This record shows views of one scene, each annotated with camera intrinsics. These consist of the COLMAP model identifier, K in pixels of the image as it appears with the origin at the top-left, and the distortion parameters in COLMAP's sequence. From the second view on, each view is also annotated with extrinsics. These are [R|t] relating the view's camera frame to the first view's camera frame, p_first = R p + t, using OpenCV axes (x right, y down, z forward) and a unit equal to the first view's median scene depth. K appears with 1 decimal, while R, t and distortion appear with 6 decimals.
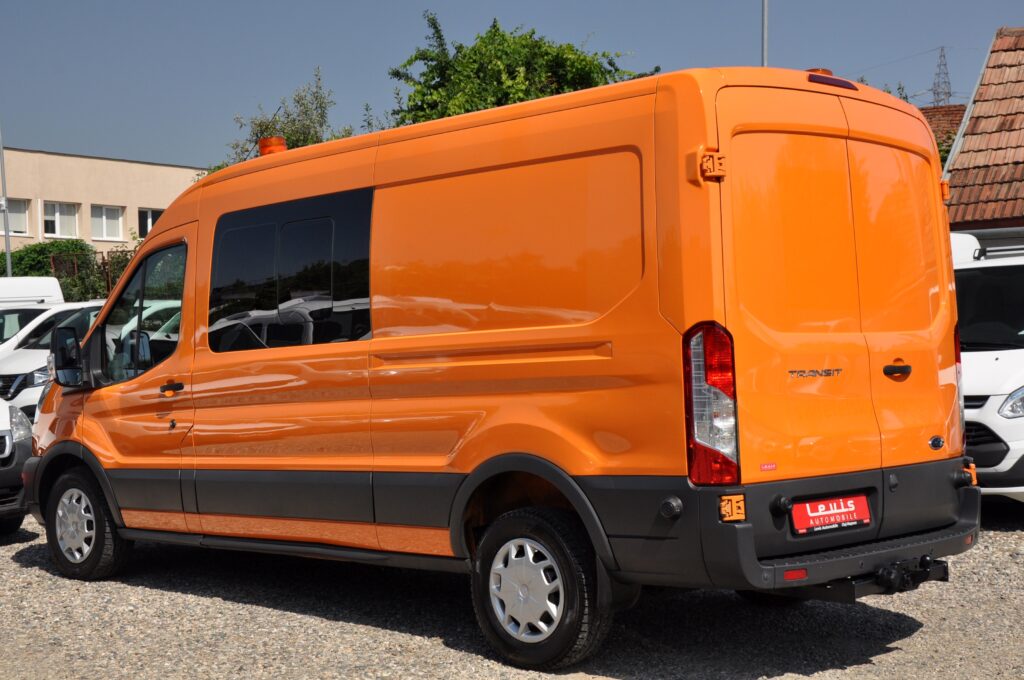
lens RADIAL K [[1560.8, 0, 512.0], [0, 1560.8, 347.6], [0, 0, 1]] dist [0.460912, 0.000000]
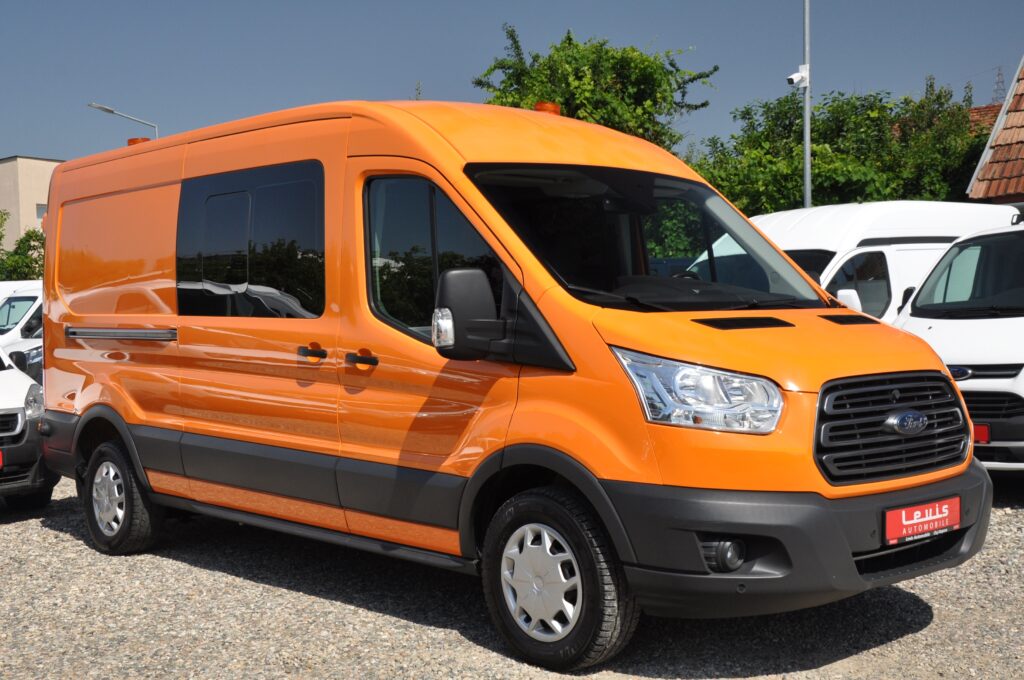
lens RADIAL K [[1204.7, 0, 511.1], [0, 1204.7, 341.8], [0, 0, 1]] dist [0.027020, 0.000000]
pose [[0.991478, 0.005433, -0.130162, 0.084994], [-0.005233, 0.999985, 0.001880, 0.005655], [0.130171, -0.001183, 0.991491, 0.264978]]
